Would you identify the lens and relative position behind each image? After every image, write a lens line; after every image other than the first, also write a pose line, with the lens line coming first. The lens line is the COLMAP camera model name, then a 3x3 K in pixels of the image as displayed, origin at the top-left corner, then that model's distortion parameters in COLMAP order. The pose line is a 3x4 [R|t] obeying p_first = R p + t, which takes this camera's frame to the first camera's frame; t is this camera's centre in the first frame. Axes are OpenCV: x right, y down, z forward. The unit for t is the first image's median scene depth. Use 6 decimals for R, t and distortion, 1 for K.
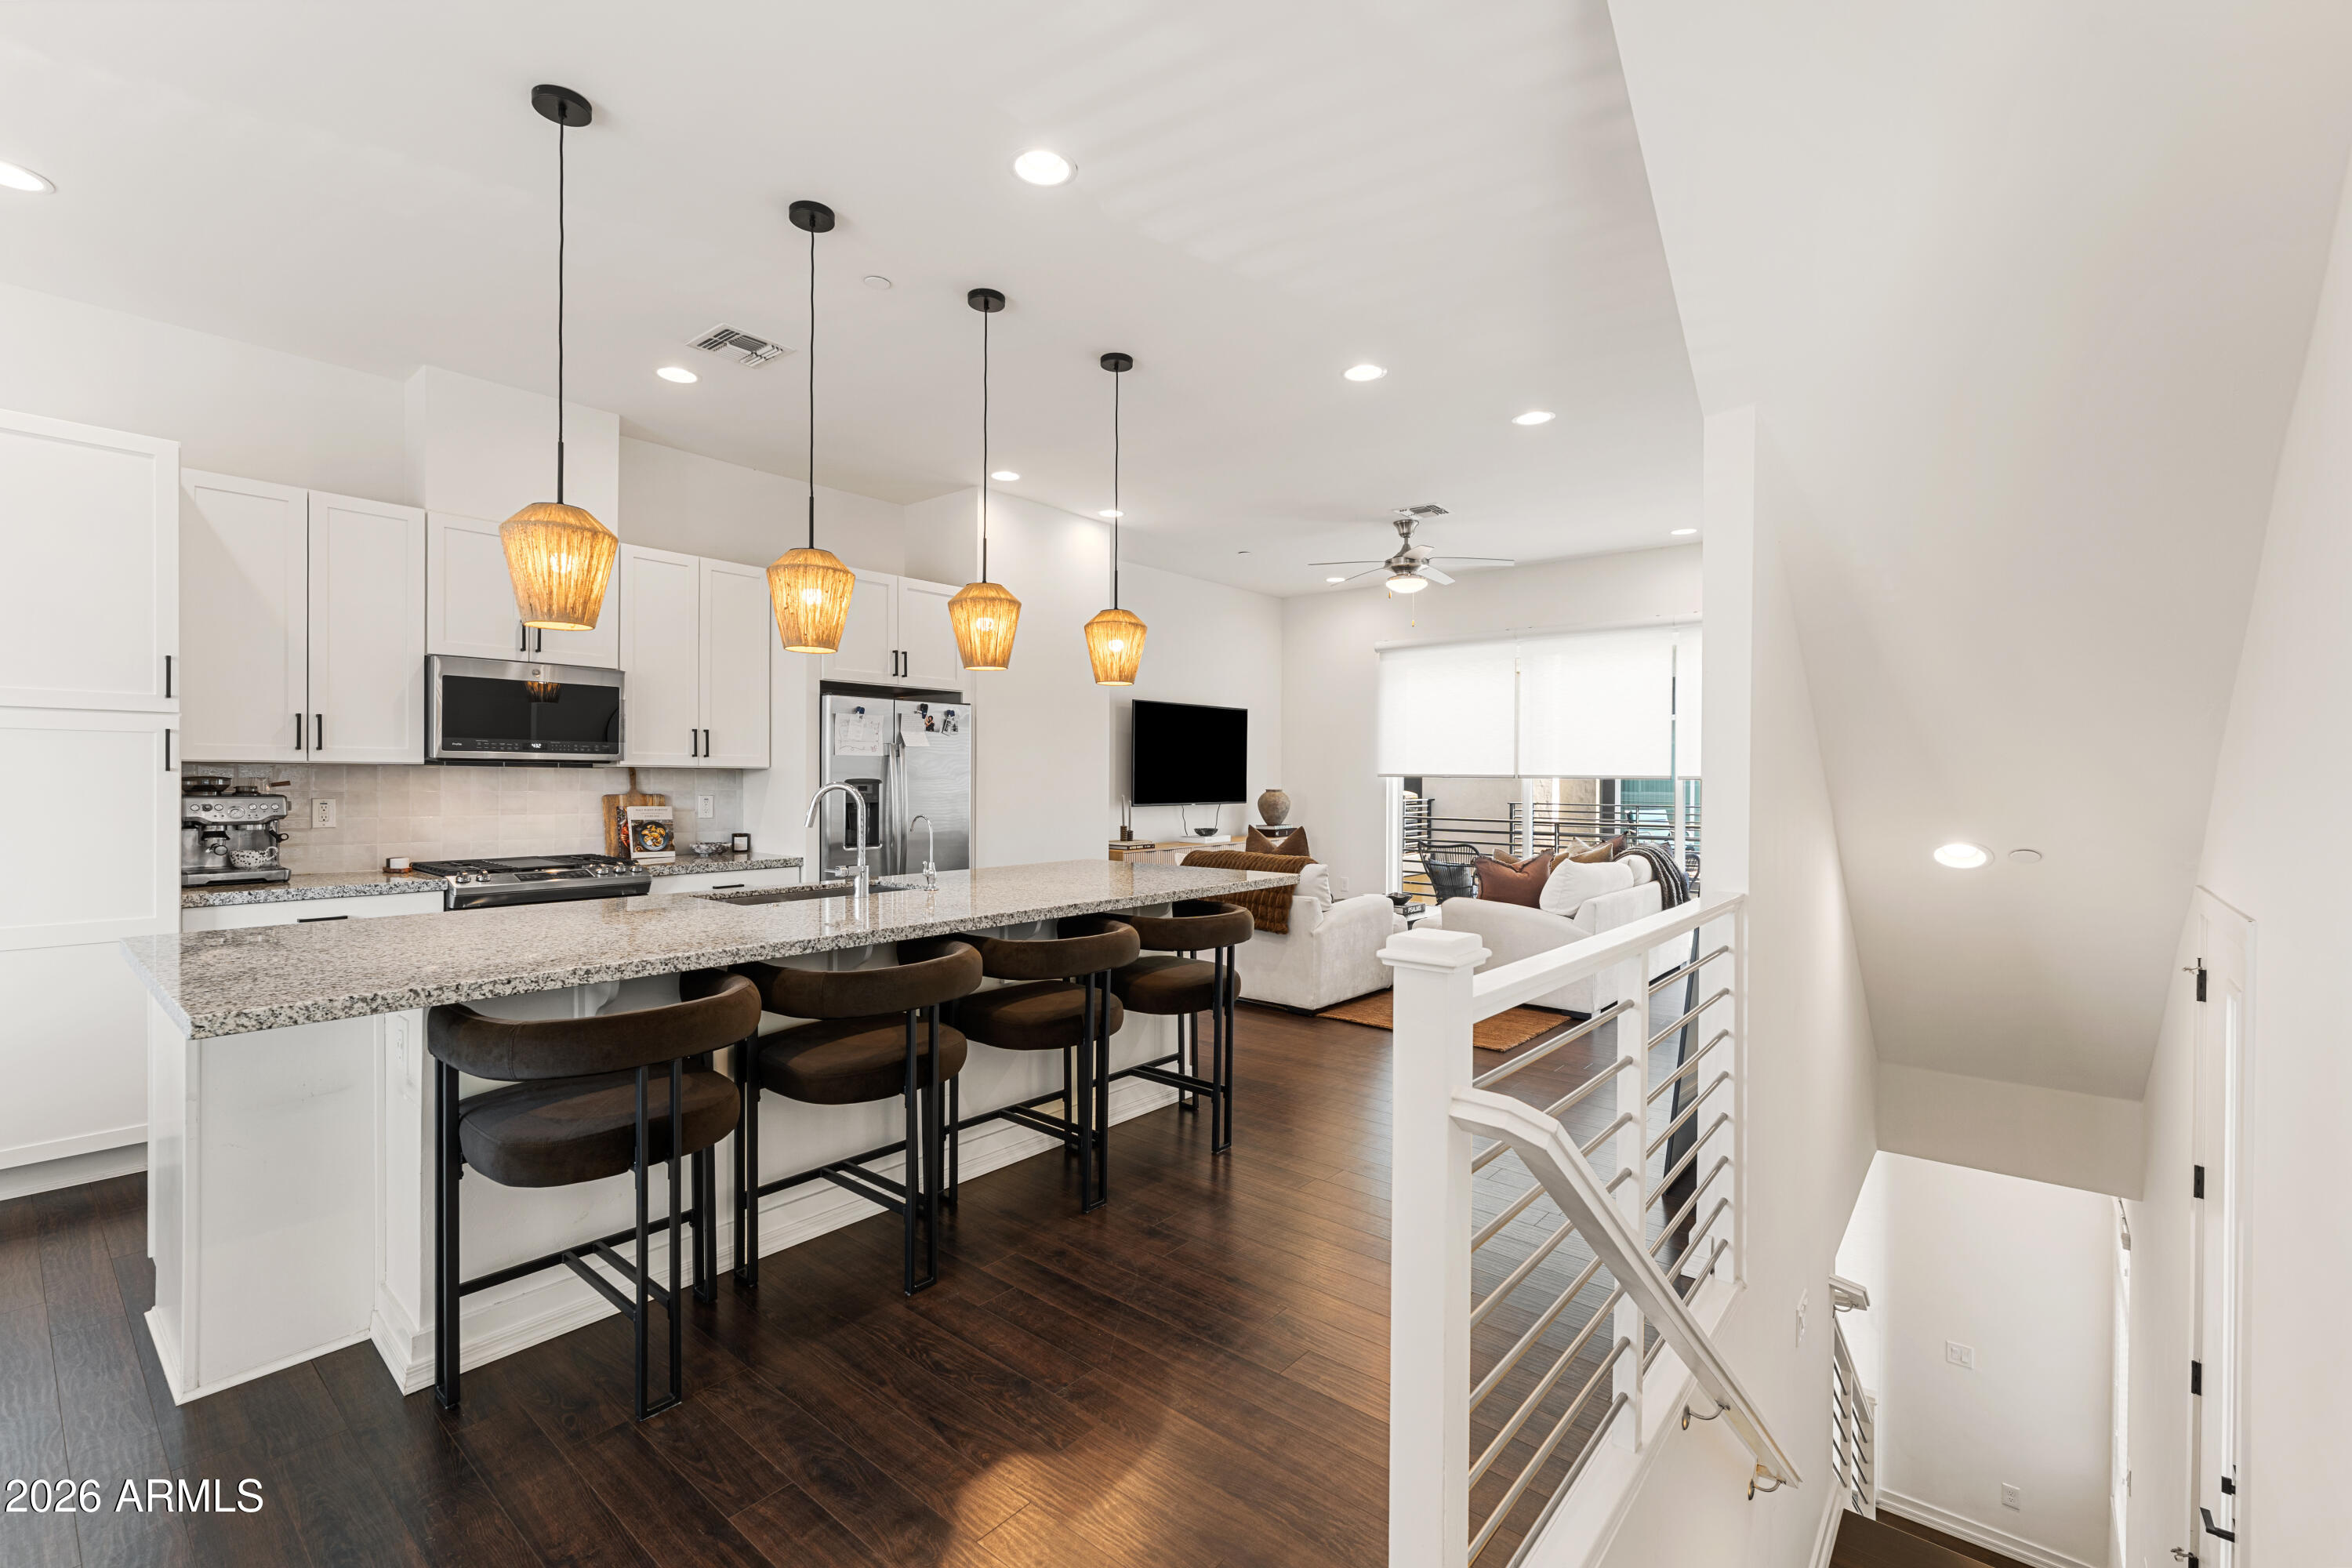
lens RADIAL K [[1007.1, 0, 1176.0], [0, 1007.1, 784.0], [0, 0, 1]] dist [-0.000863, 0.000482]
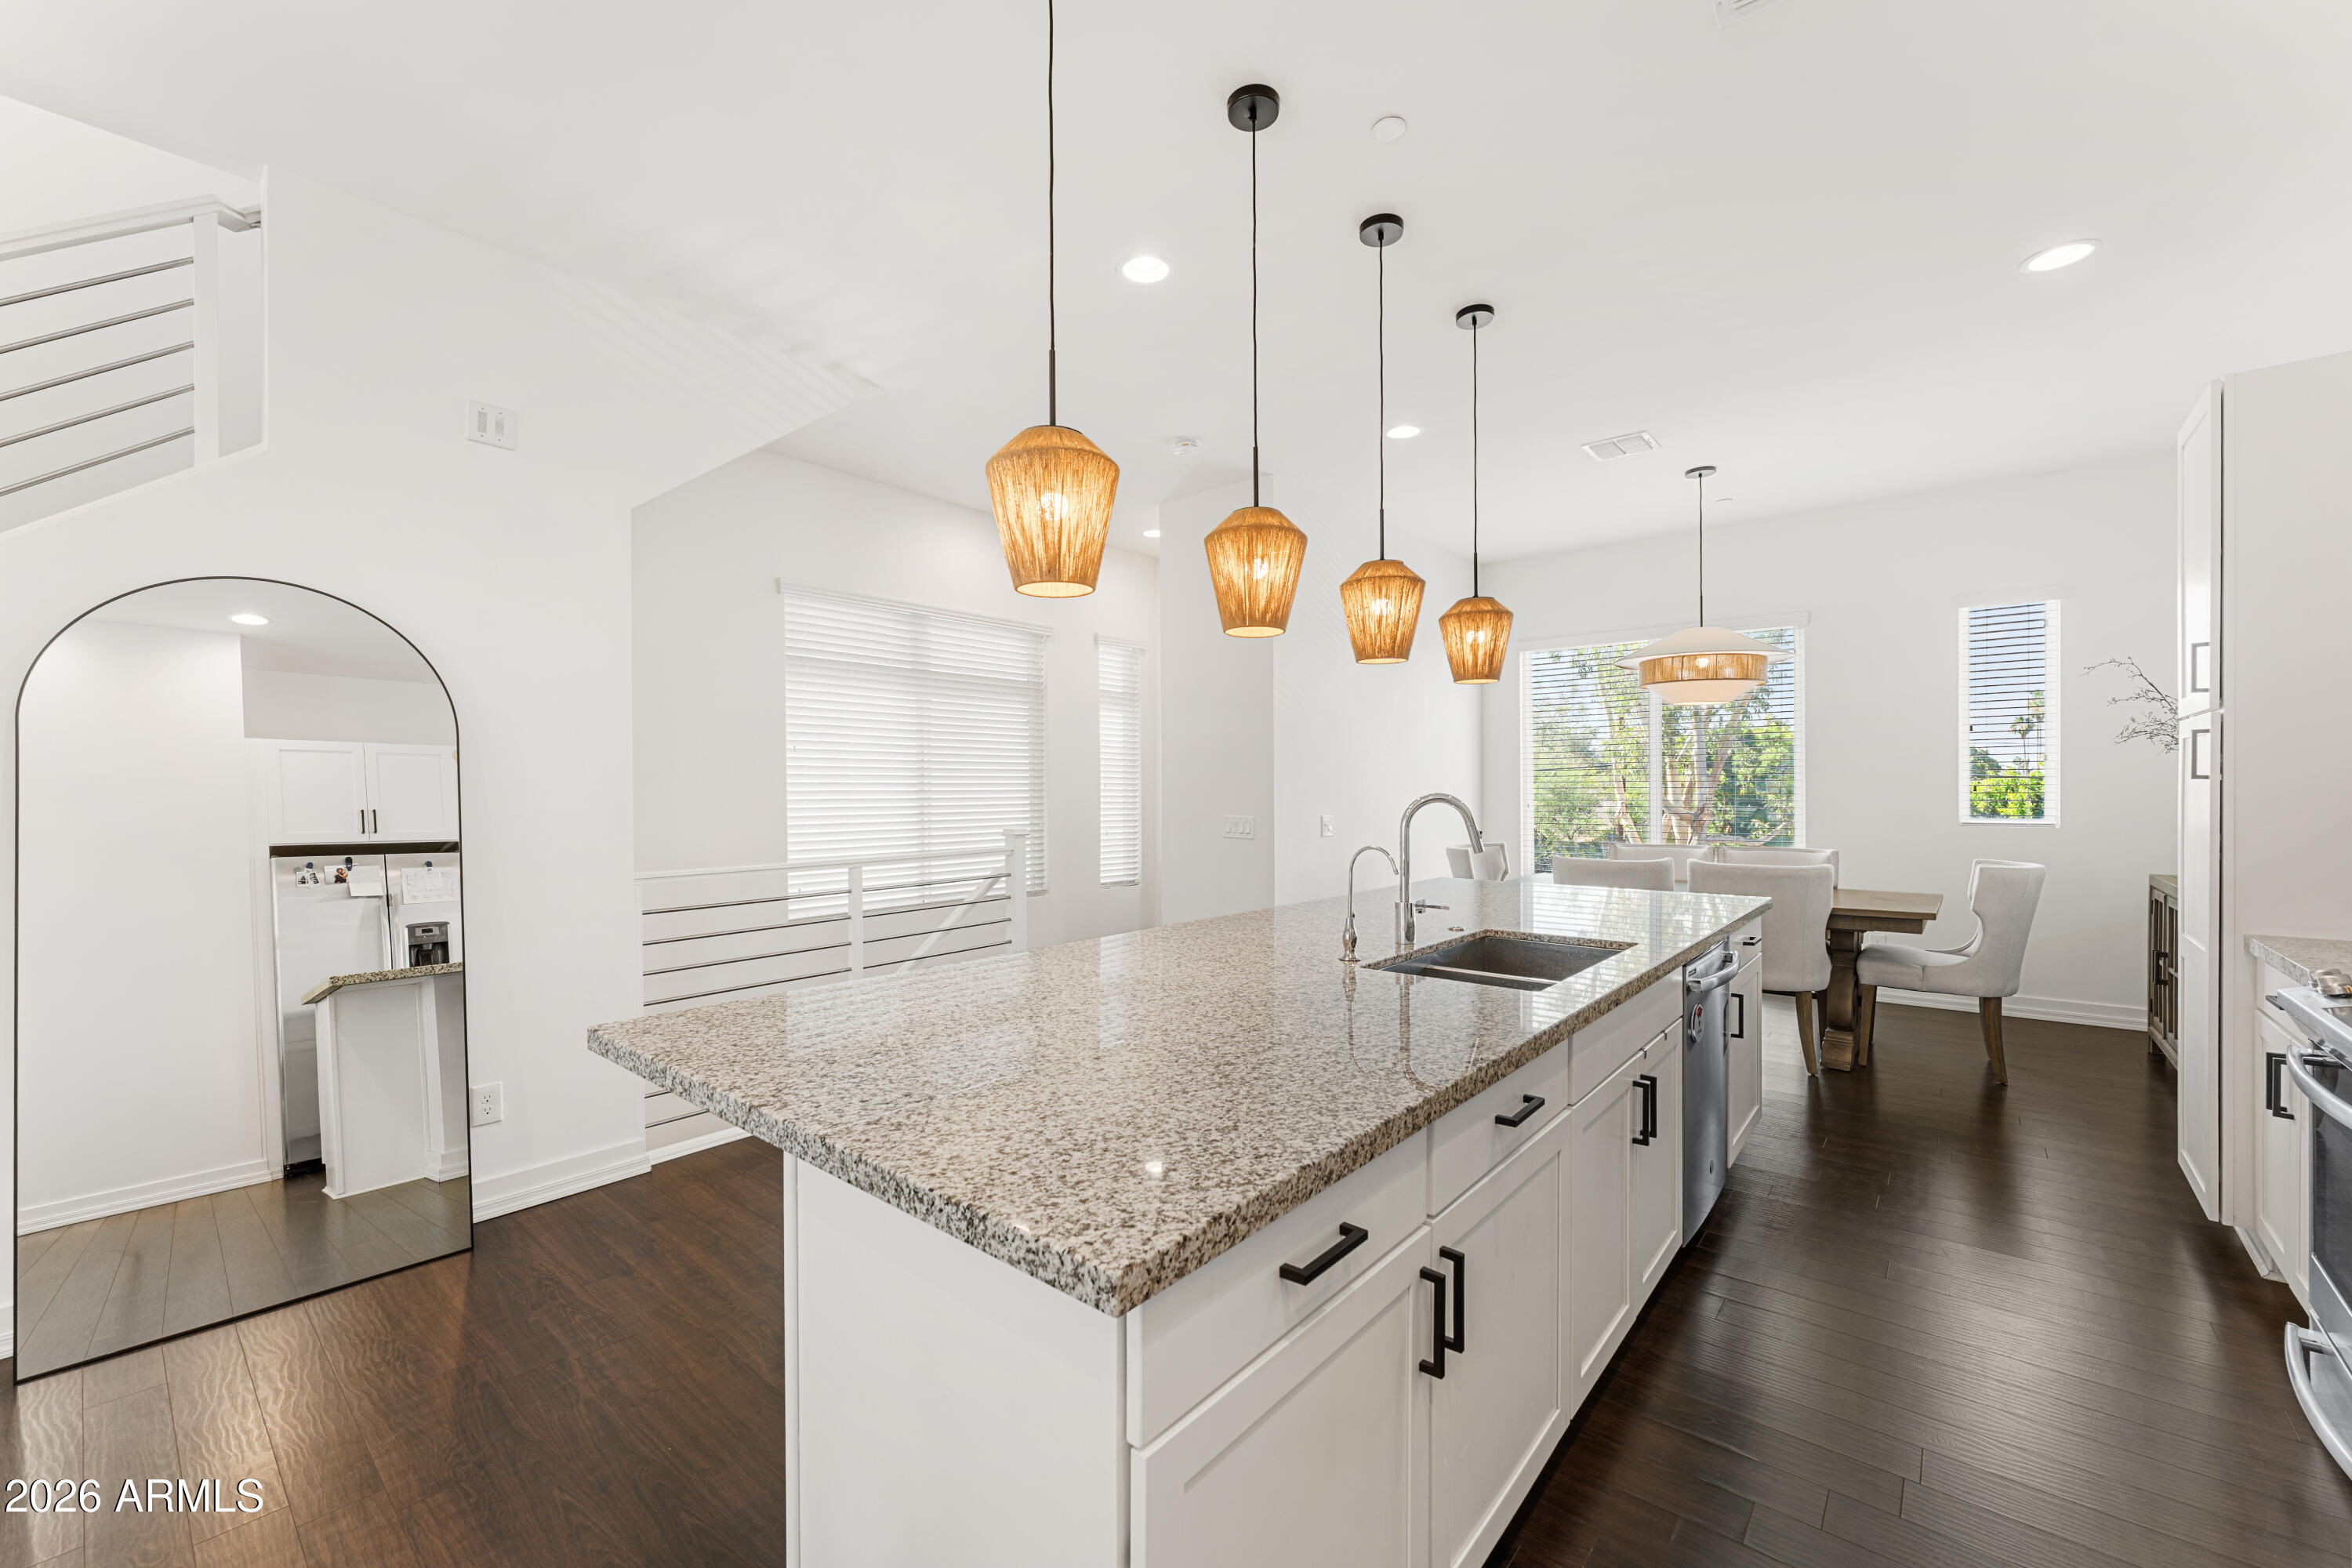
lens RADIAL K [[949.4, 0, 1181.4], [0, 949.4, 791.9], [0, 0, 1]] dist [-0.002073, -0.000378]
pose [[-0.999981, -0.000178, 0.006176, -0.100616], [-0.000118, 0.999952, 0.009797, -0.006661], [-0.006177, 0.009796, -0.999933, 1.199020]]
